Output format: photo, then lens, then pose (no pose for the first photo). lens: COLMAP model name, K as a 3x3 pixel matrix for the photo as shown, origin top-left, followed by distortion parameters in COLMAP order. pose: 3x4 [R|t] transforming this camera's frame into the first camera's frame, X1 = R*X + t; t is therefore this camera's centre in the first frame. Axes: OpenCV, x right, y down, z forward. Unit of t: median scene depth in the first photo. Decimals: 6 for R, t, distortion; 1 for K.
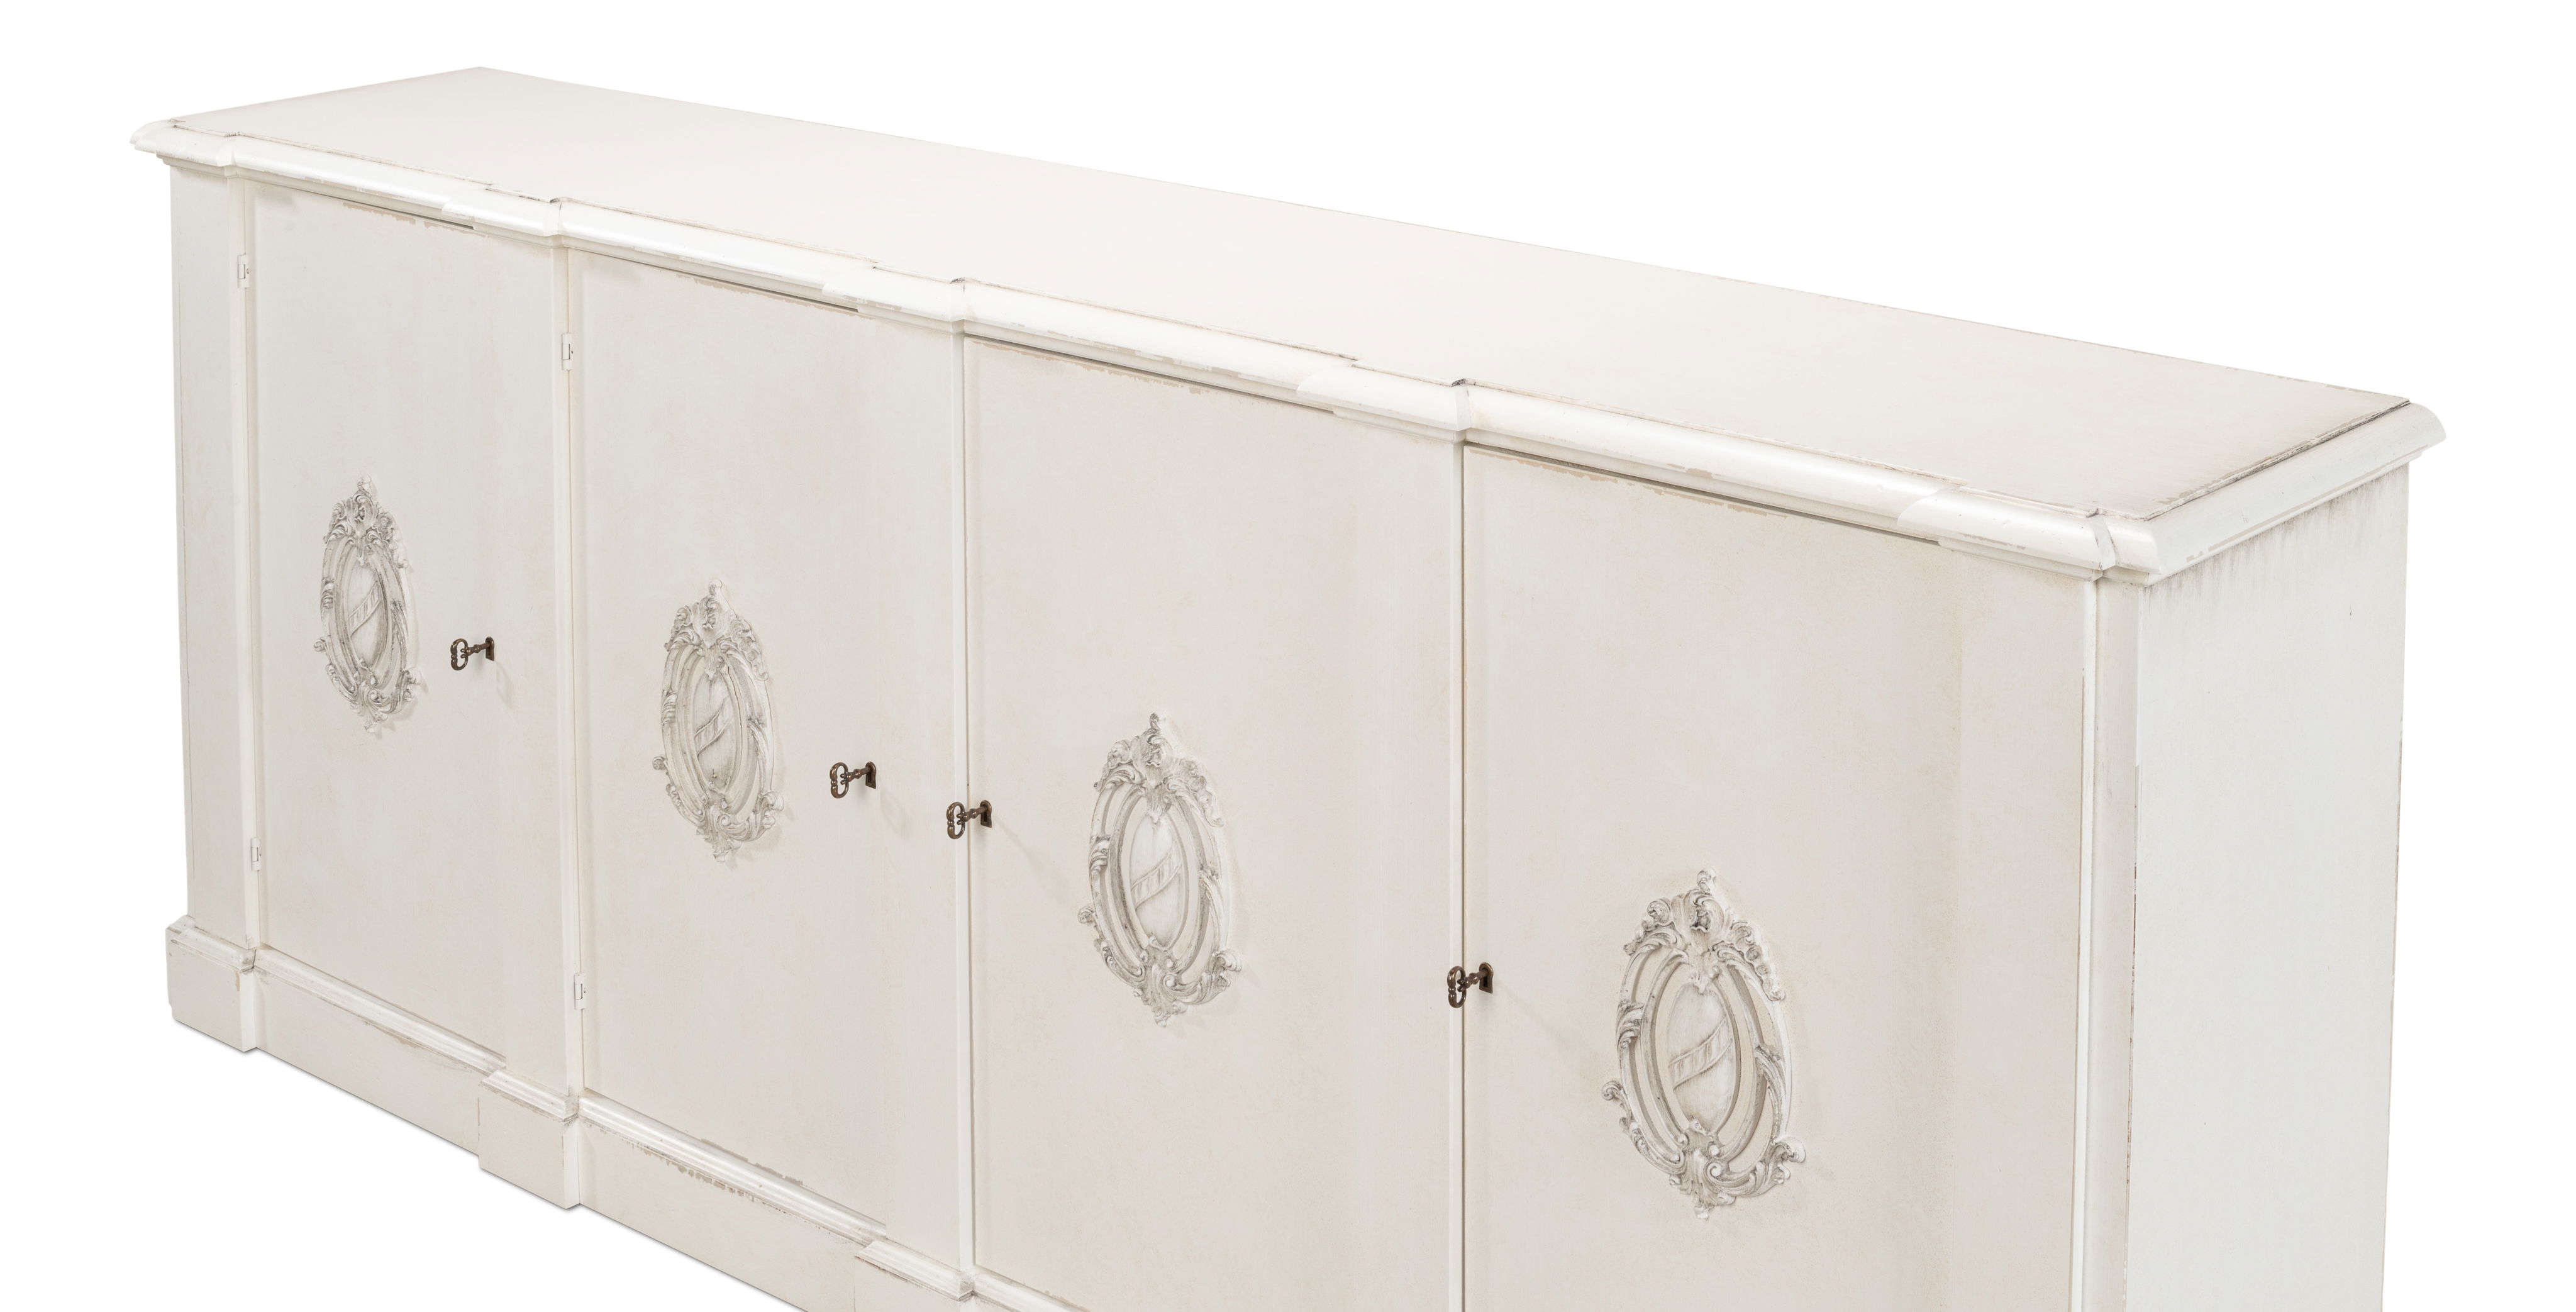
lens RADIAL K [[4077.8, 0, 1288.0], [0, 4077.8, 656.0], [0, 0, 1]] dist [-0.152108, -0.077214]
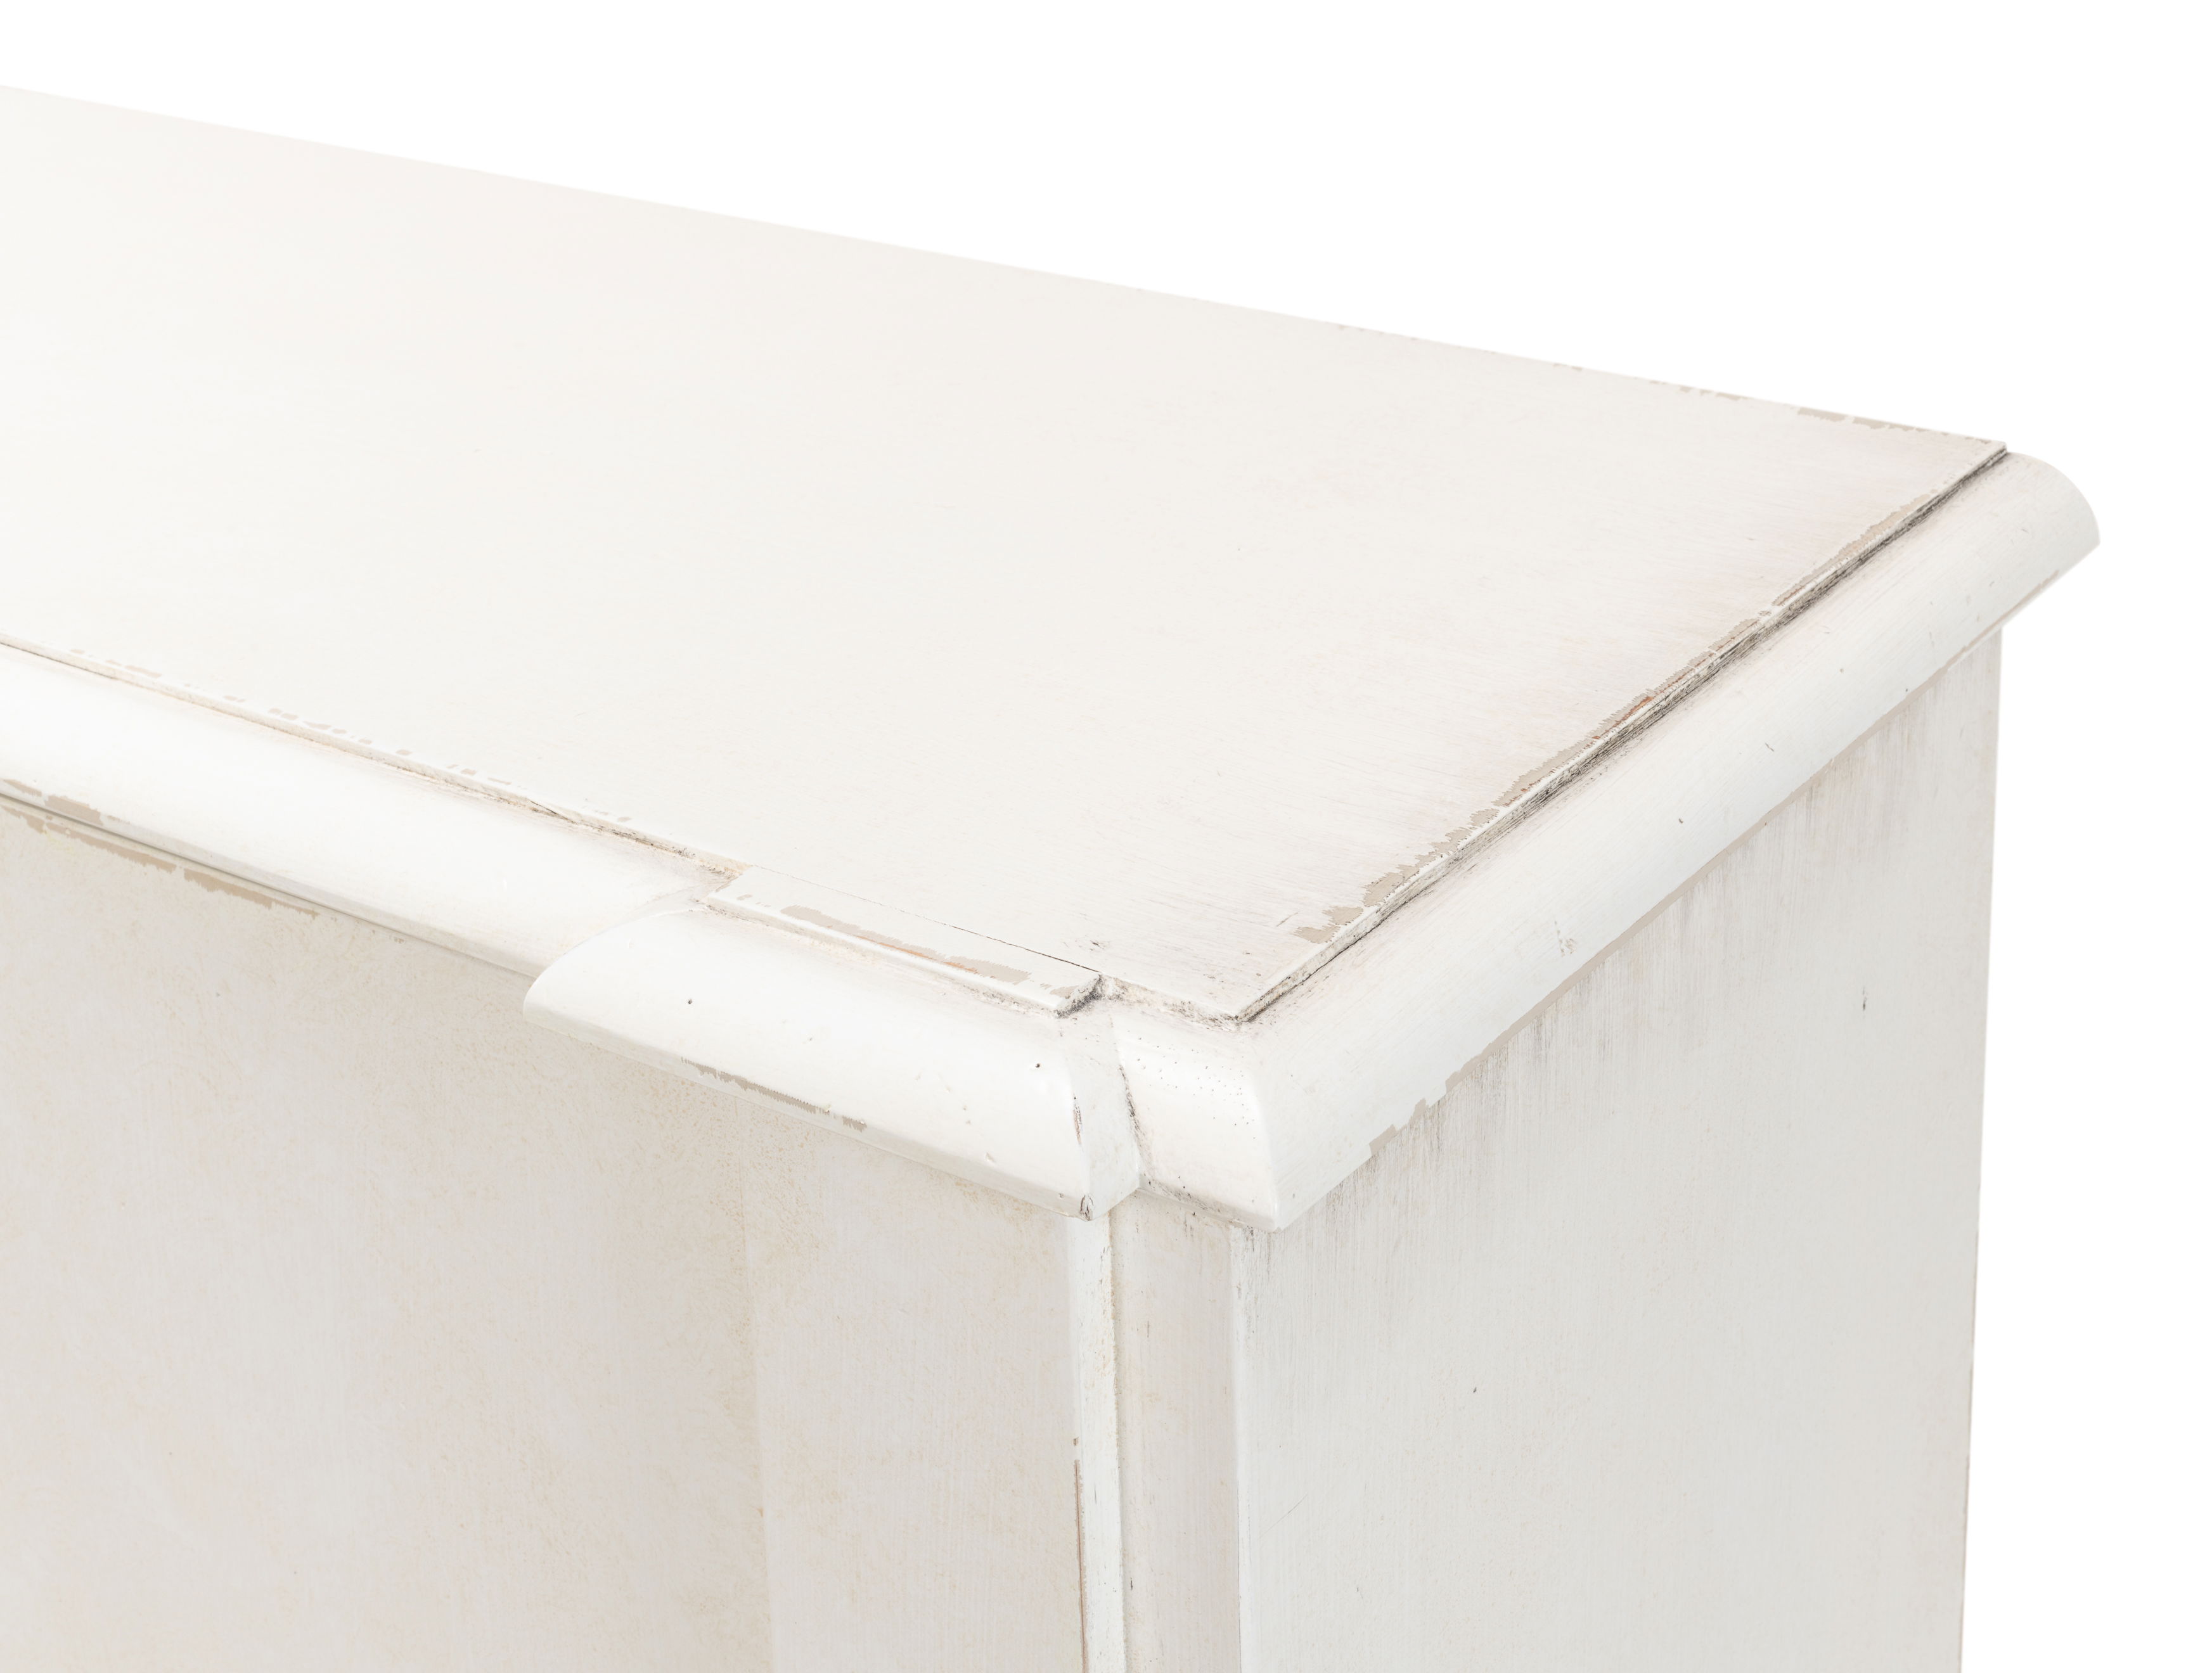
lens RADIAL K [[3202.2, 0, 1106.0], [0, 3202.2, 836.5], [0, 0, 1]] dist [-0.011455, 0.018006]
pose [[0.998471, -0.040858, 0.037230, 0.159775], [0.034167, 0.985643, 0.165349, -0.075380], [-0.043451, -0.163825, 0.985532, 0.624456]]
